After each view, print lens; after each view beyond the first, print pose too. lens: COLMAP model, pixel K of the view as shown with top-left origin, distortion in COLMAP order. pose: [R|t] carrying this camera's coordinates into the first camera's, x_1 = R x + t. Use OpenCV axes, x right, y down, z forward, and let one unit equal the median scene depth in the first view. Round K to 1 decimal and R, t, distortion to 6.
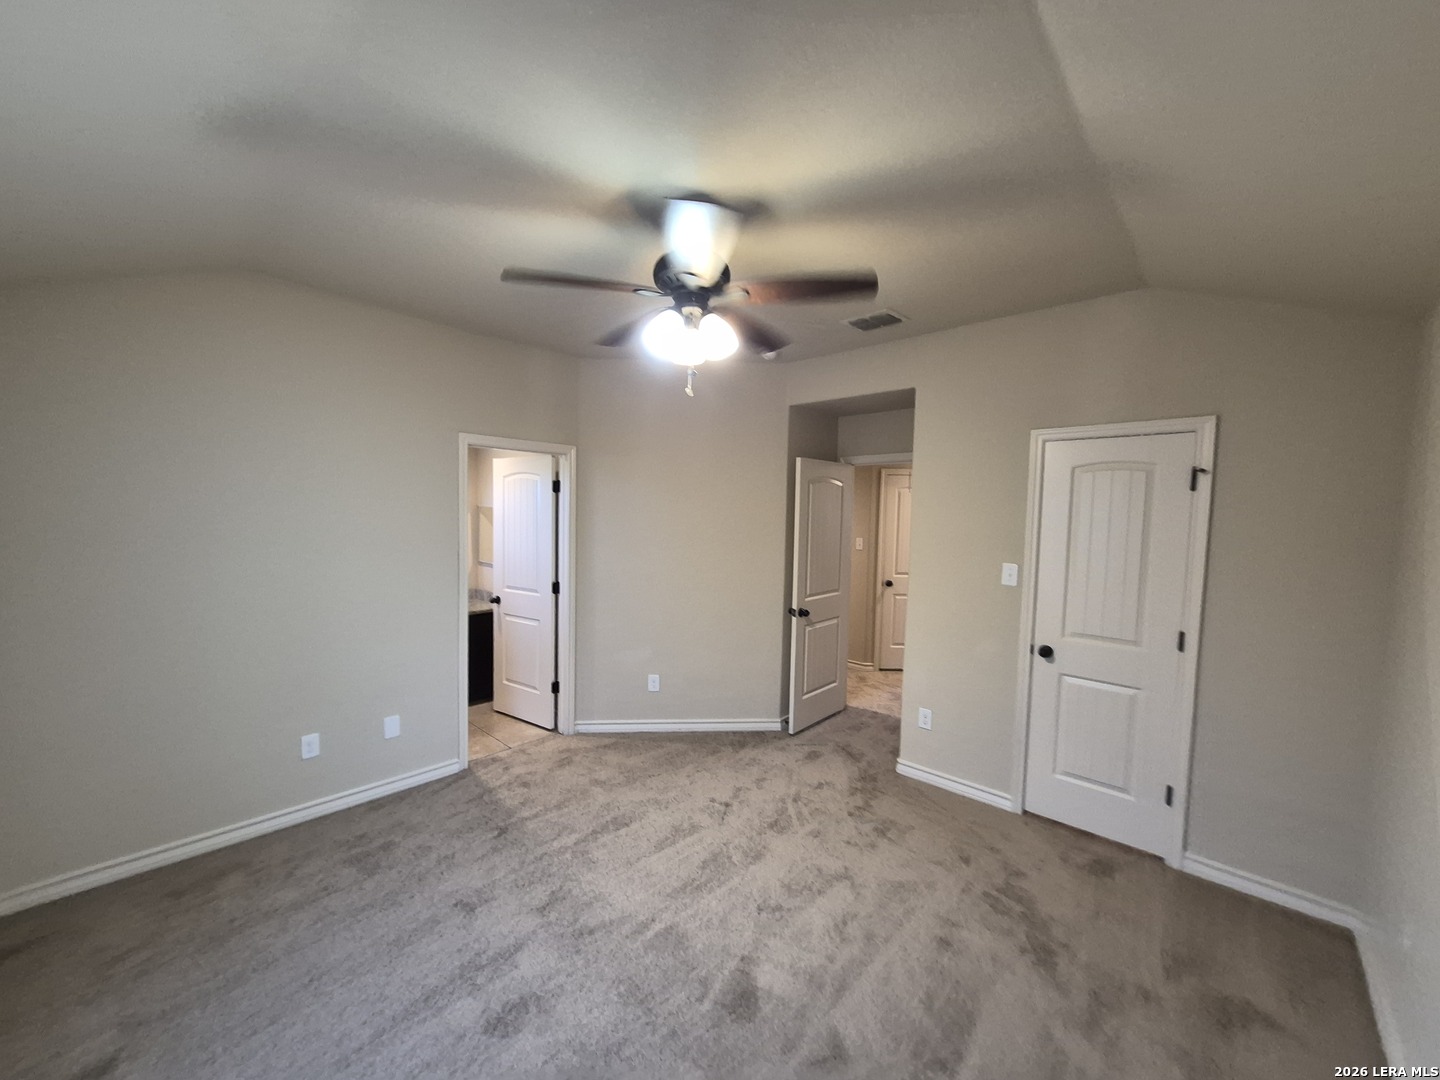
lens RADIAL K [[576.8, 0, 713.8], [0, 576.8, 544.9], [0, 0, 1]] dist [0.012269, -0.000078]
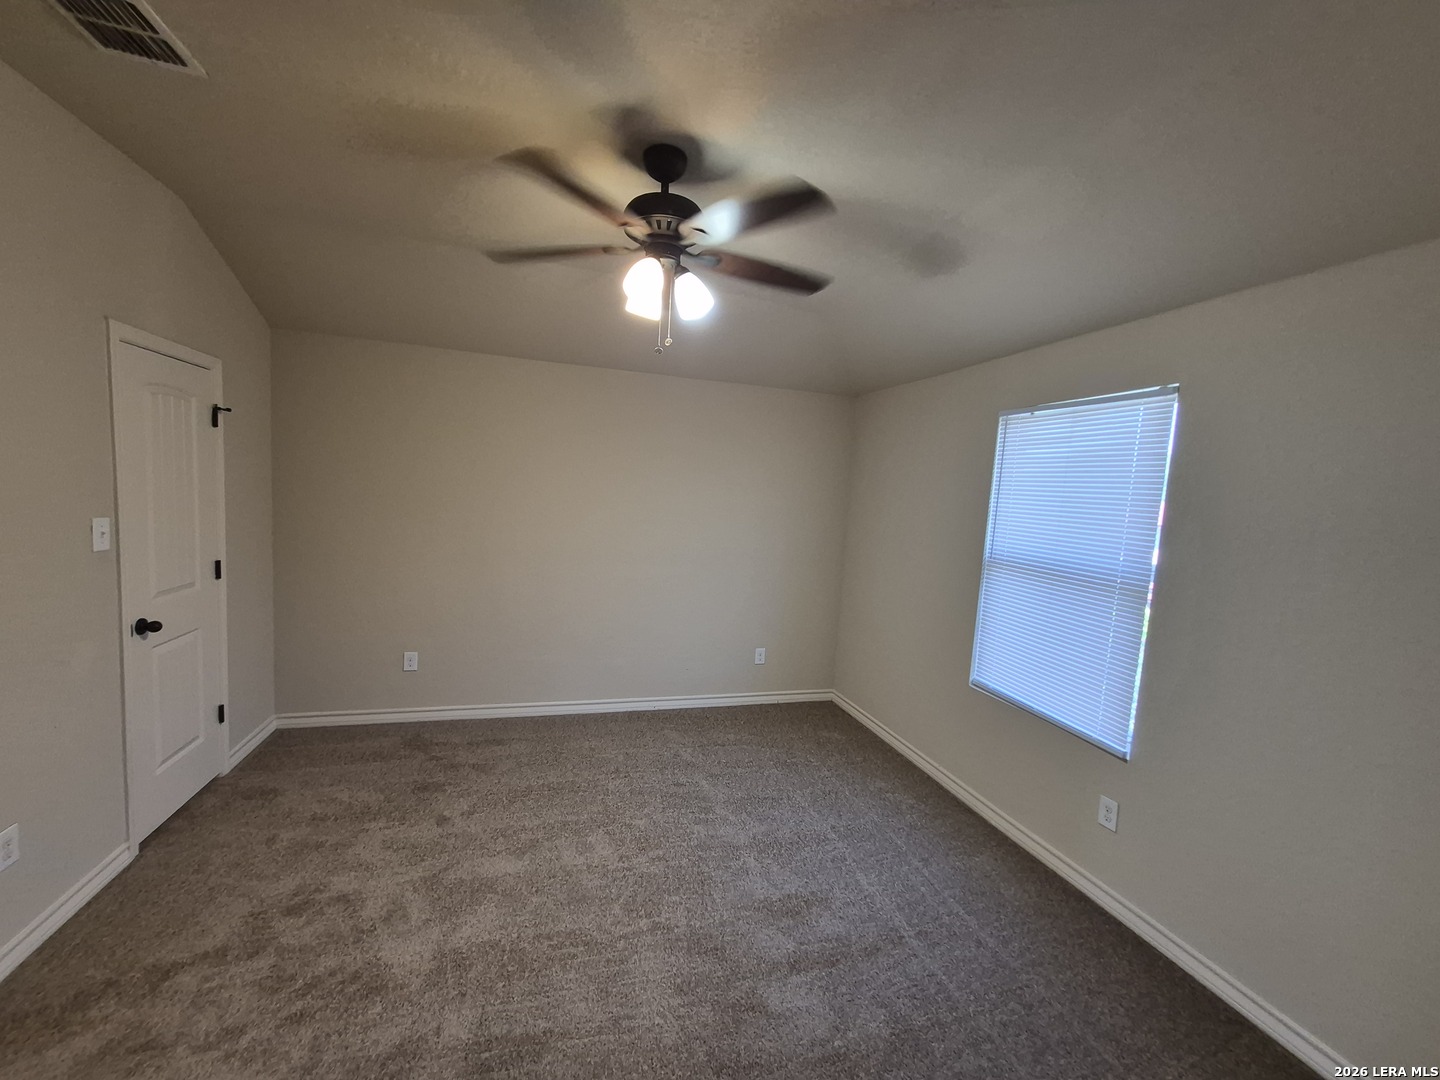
lens RADIAL K [[562.1, 0, 715.6], [0, 562.1, 546.4], [0, 0, 1]] dist [0.002425, -0.000277]
pose [[-0.866630, -0.114076, 0.485736, -0.447240], [-0.040670, 0.986424, 0.159102, -0.071360], [-0.497291, 0.118127, -0.859504, 1.304711]]
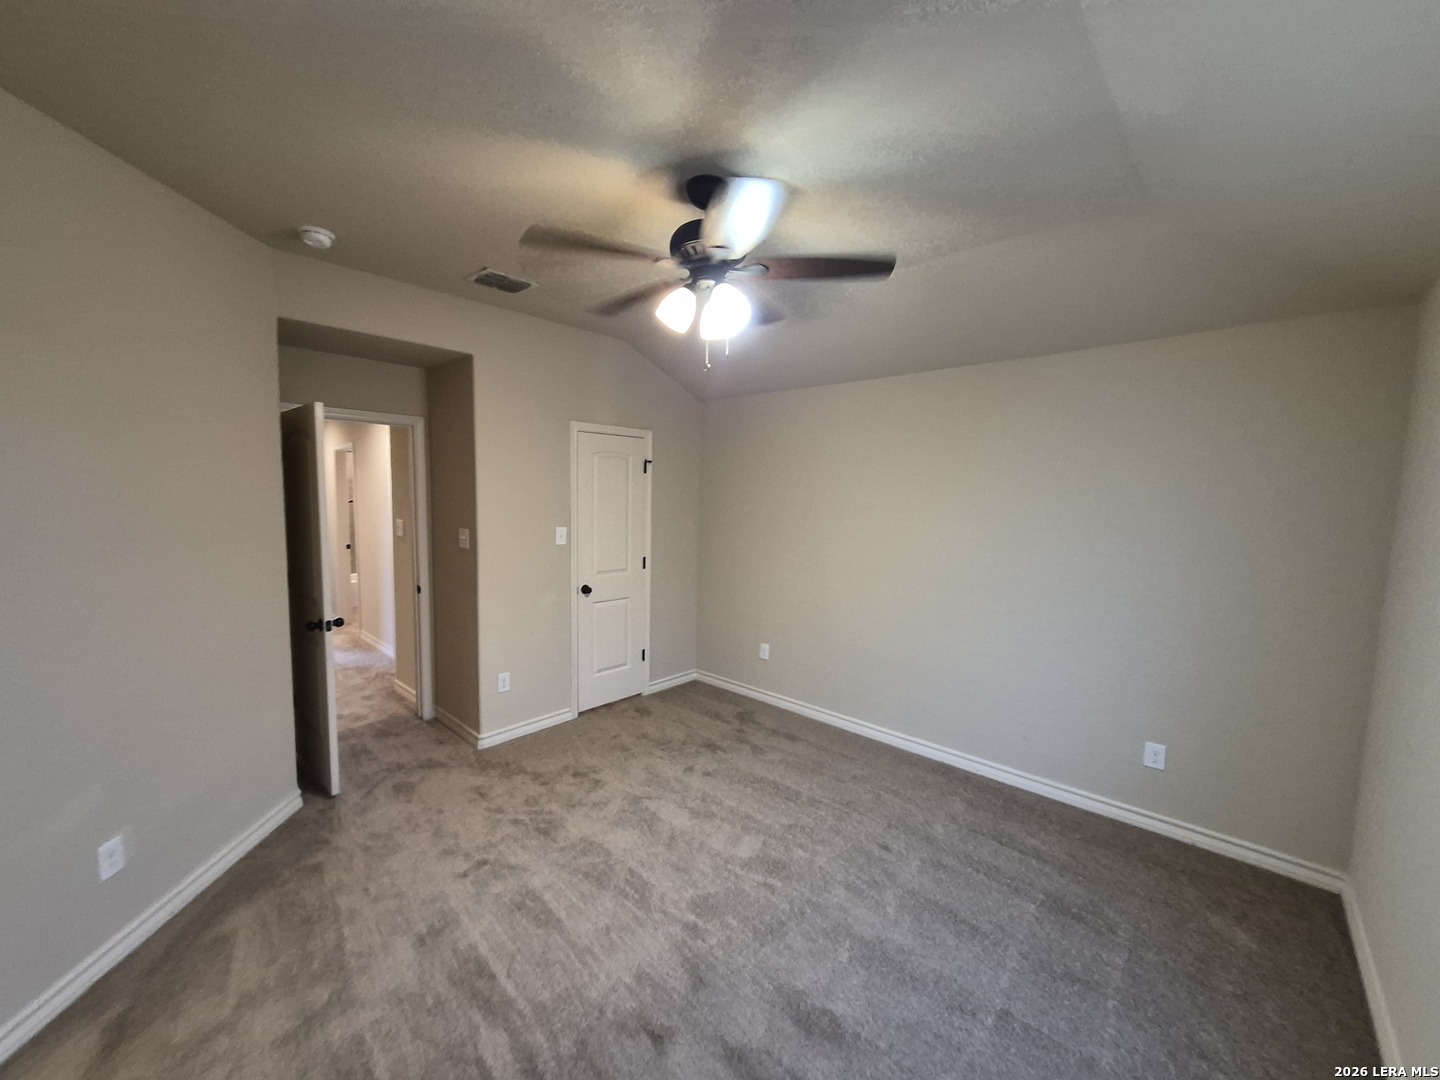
lens RADIAL K [[565.1, 0, 712.4], [0, 565.1, 552.3], [0, 0, 1]] dist [0.009017, -0.000176]
pose [[-0.015209, -0.114542, 0.993302, -0.760728], [0.047275, 0.992223, 0.115142, -0.041058], [-0.998766, 0.048709, -0.009675, 0.745182]]
